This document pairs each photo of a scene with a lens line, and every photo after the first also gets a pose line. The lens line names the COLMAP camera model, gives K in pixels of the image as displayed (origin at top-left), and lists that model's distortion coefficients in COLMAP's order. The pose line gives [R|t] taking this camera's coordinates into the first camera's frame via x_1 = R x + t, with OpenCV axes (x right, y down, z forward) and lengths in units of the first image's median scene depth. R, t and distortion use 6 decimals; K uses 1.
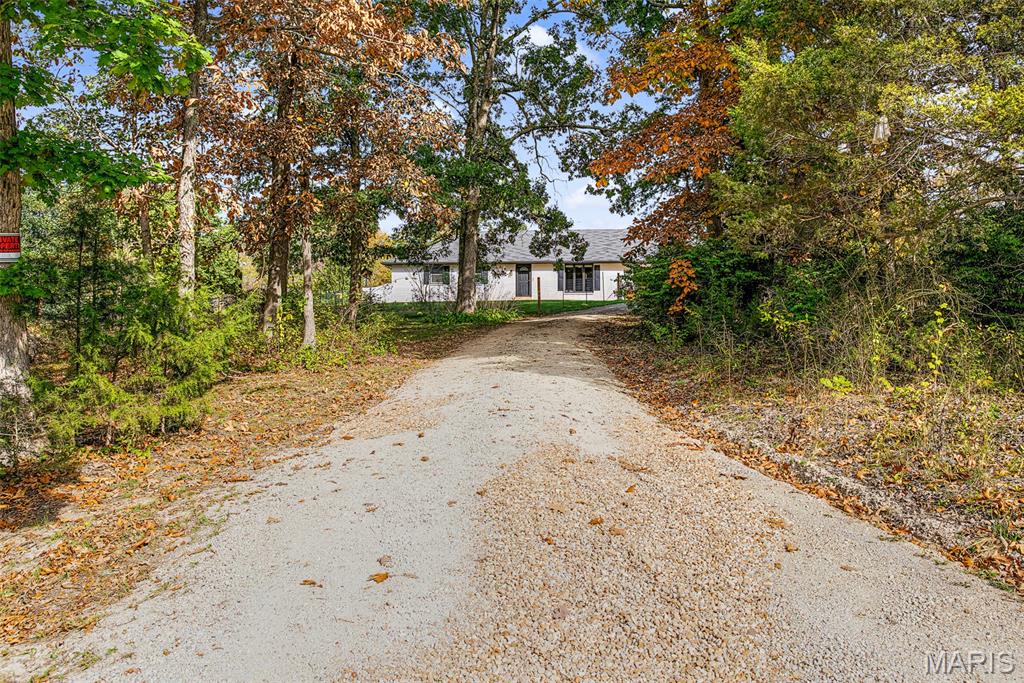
lens RADIAL K [[824.1, 0, 512.0], [0, 824.1, 341.5], [0, 0, 1]] dist [-0.001700, -0.000161]
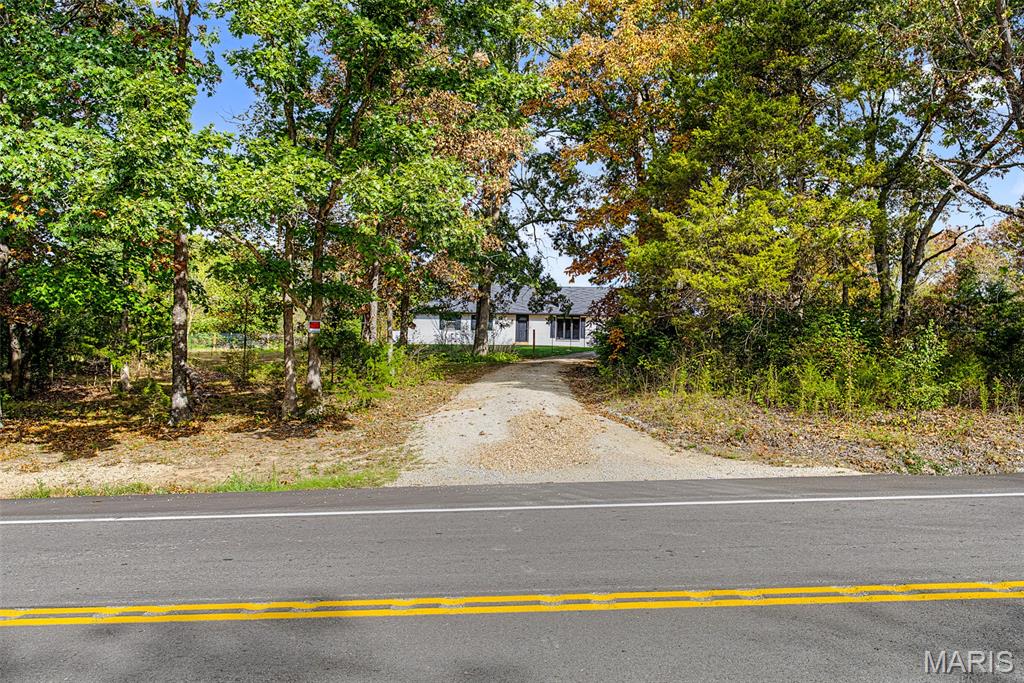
lens RADIAL K [[824.1, 0, 512.0], [0, 824.1, 341.5], [0, 0, 1]] dist [-0.001700, -0.000161]
pose [[0.999622, 0.027258, 0.003473, -0.007179], [-0.027054, 0.998423, -0.049183, 0.008020], [-0.004808, 0.049071, 0.998784, -0.314384]]
